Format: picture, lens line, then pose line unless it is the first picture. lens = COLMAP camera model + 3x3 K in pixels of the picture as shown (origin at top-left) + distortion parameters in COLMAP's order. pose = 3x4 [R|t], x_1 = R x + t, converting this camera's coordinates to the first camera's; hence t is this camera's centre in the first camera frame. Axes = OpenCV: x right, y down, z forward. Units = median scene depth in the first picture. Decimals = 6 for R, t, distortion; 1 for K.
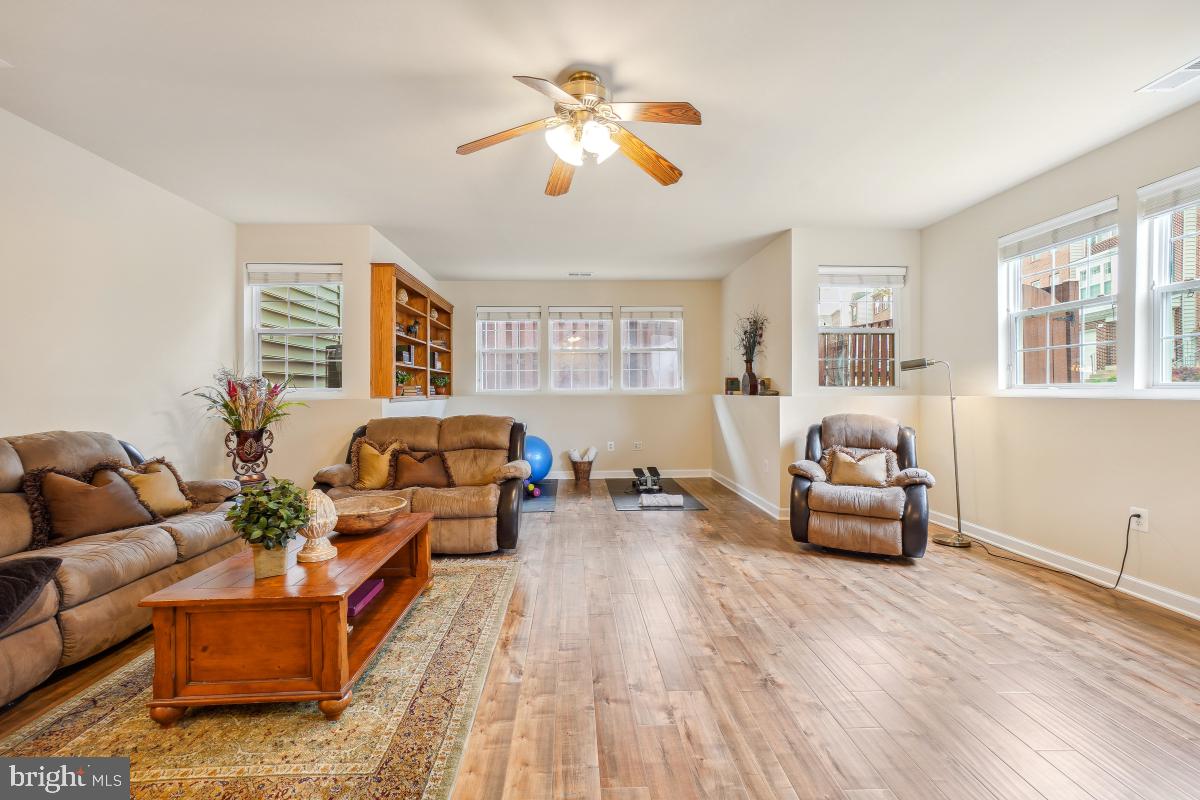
lens RADIAL K [[528.7, 0, 595.9], [0, 528.7, 384.0], [0, 0, 1]] dist [0.000455, 0.000565]
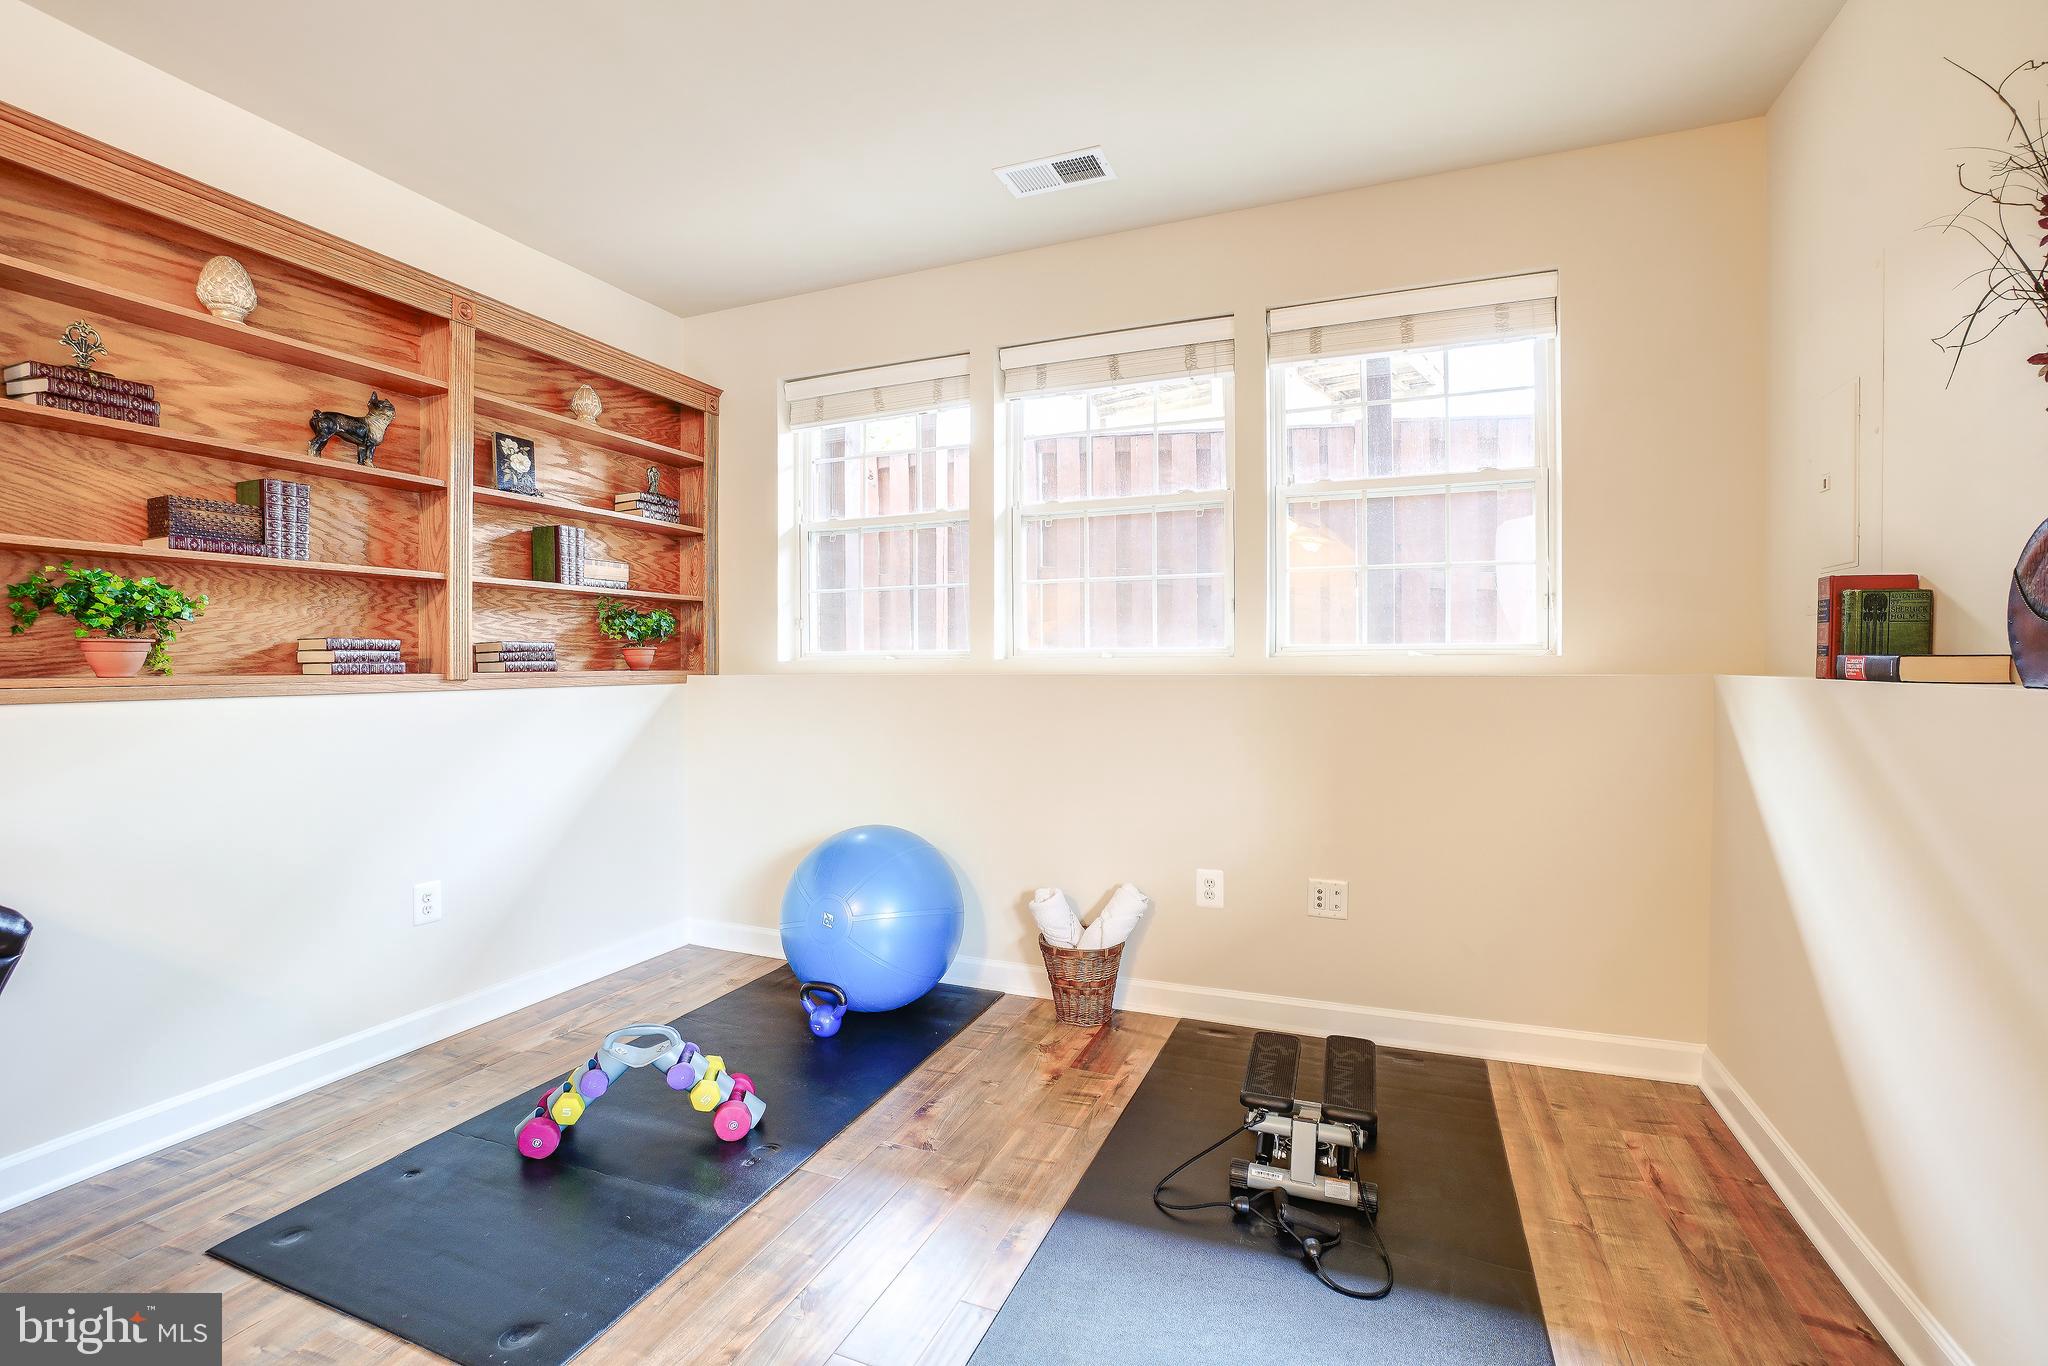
lens RADIAL K [[922.0, 0, 1015.0], [0, 922.0, 690.8], [0, 0, 1]] dist [-0.061393, 0.000162]
pose [[0.912005, 0.010409, -0.410047, 0.202168], [0.011785, 0.998600, 0.051562, 0.011093], [0.410009, -0.051857, 0.910606, 1.021632]]
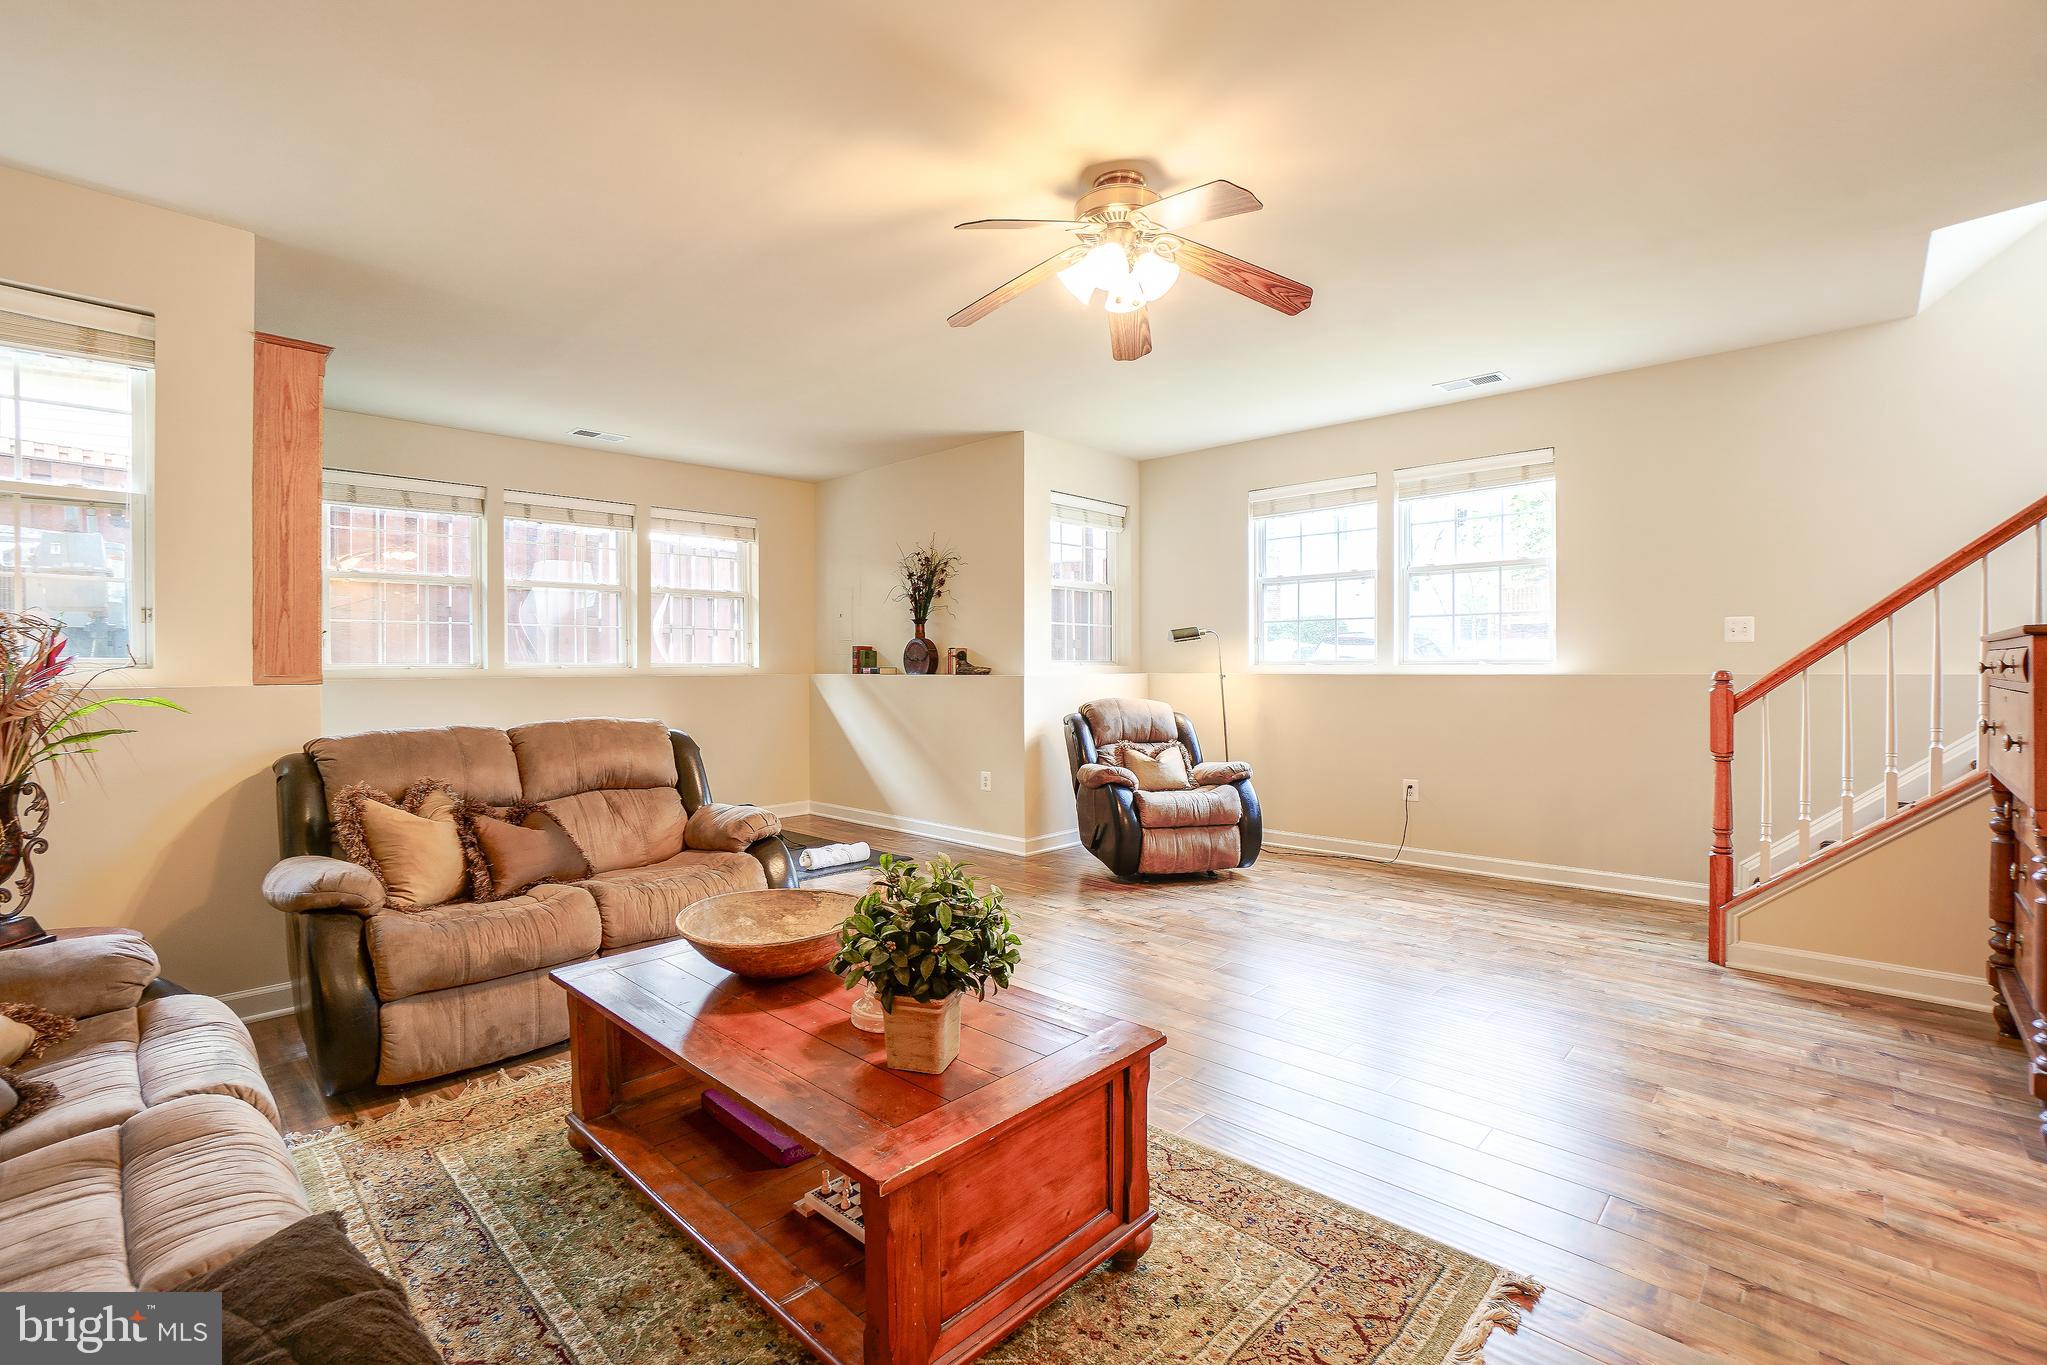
lens RADIAL K [[904.2, 0, 1021.0], [0, 904.2, 661.6], [0, 0, 1]] dist [-0.034563, 0.000501]
pose [[0.723901, 0.005678, 0.689881, -0.521875], [-0.008838, 0.999960, 0.001044, 0.004849], [-0.689847, -0.006852, 0.723922, 0.179863]]
